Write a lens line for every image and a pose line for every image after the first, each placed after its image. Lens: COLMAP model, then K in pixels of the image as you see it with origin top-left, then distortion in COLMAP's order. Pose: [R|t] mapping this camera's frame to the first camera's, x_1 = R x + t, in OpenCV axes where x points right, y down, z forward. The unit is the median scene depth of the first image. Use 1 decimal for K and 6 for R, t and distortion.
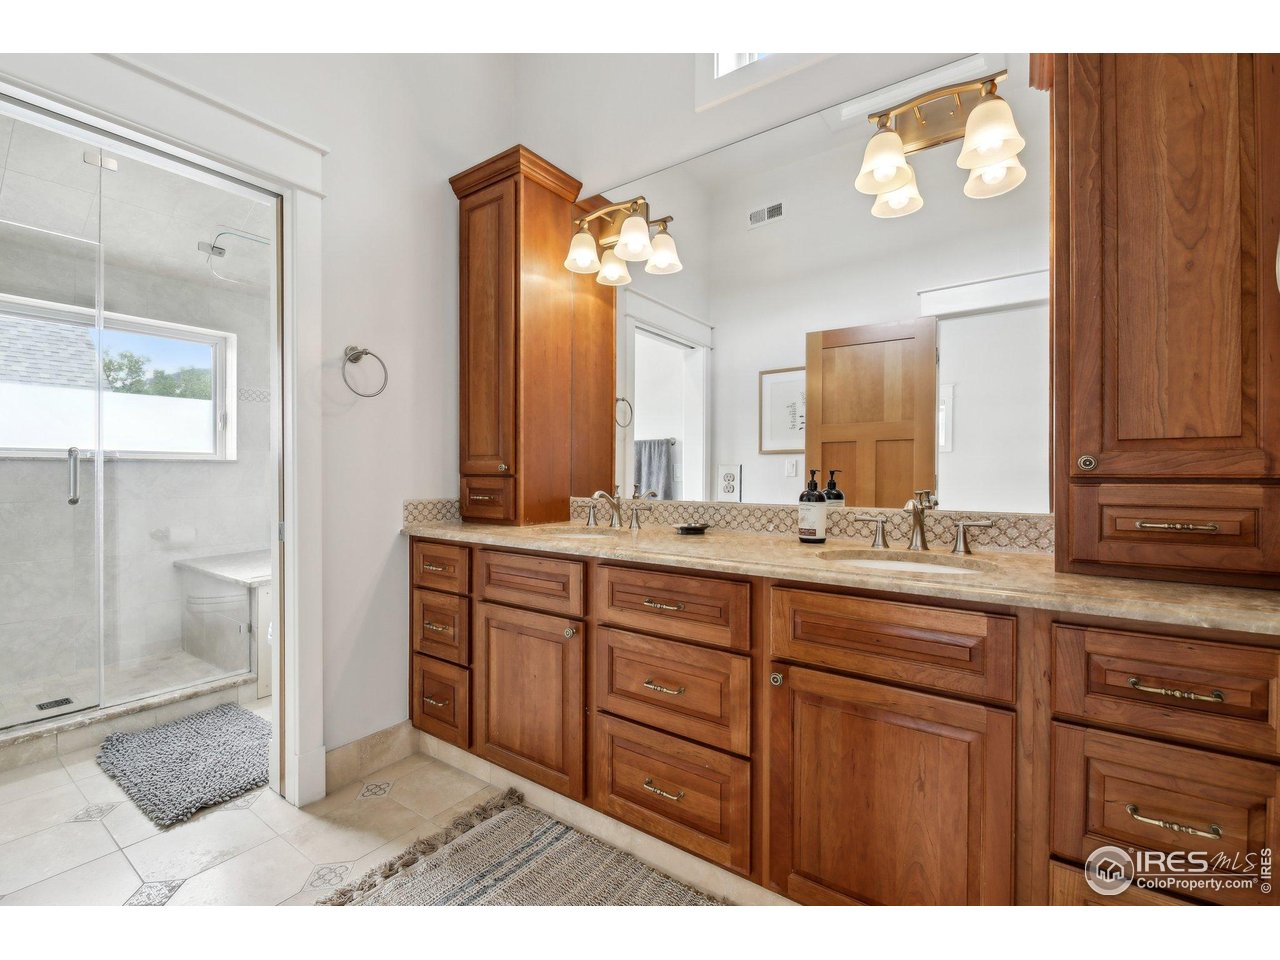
lens RADIAL K [[563.7, 0, 633.5], [0, 563.7, 477.9], [0, 0, 1]] dist [-0.006879, -0.003434]
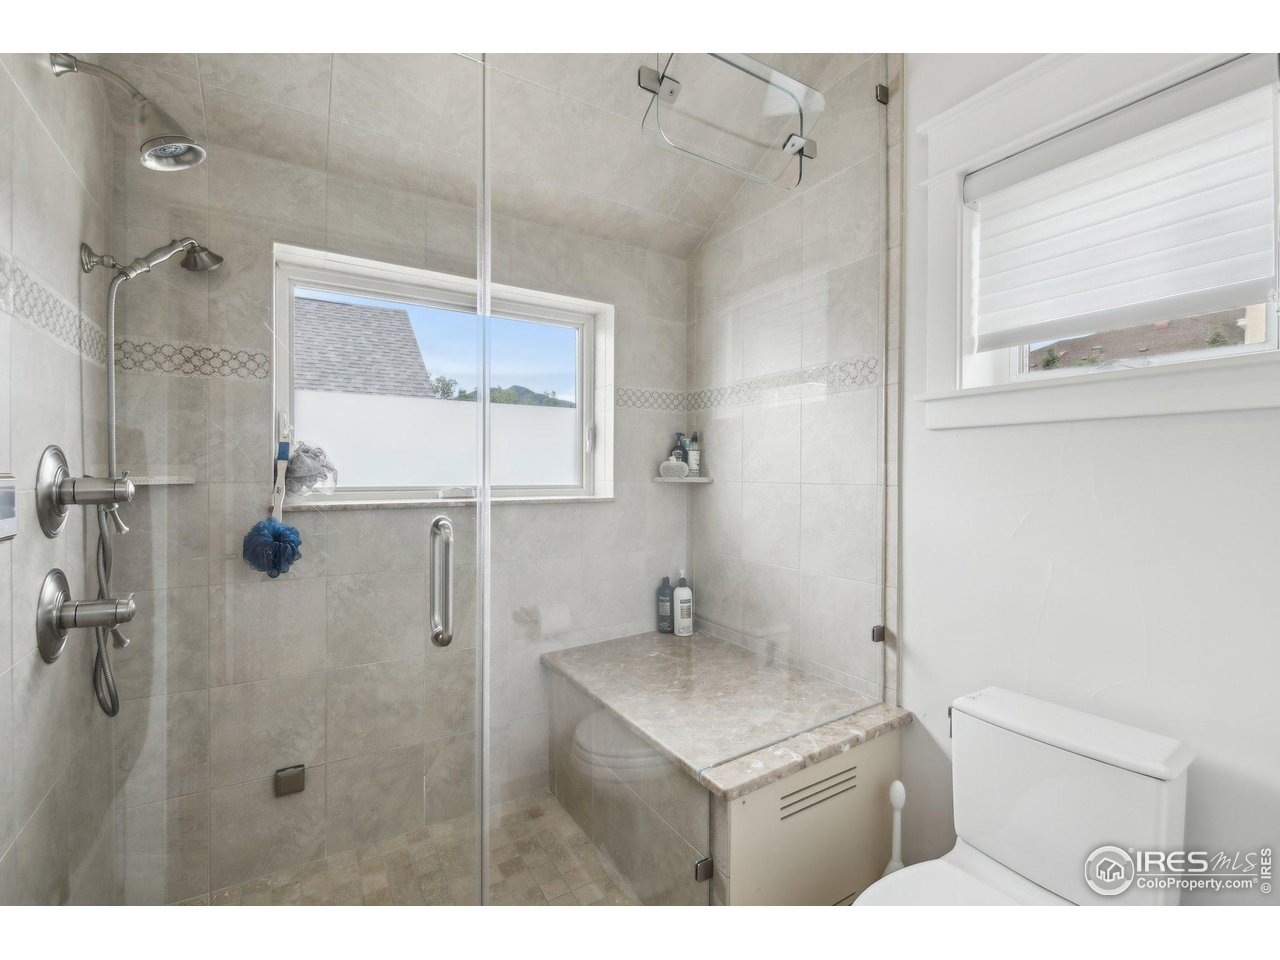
lens RADIAL K [[563.7, 0, 634.3], [0, 563.7, 478.0], [0, 0, 1]] dist [-0.006879, -0.003434]
pose [[0.919858, 0.001579, -0.392249, -0.469417], [-0.001577, 0.999999, 0.000328, -0.060328], [0.392249, 0.000317, 0.919859, 0.442853]]
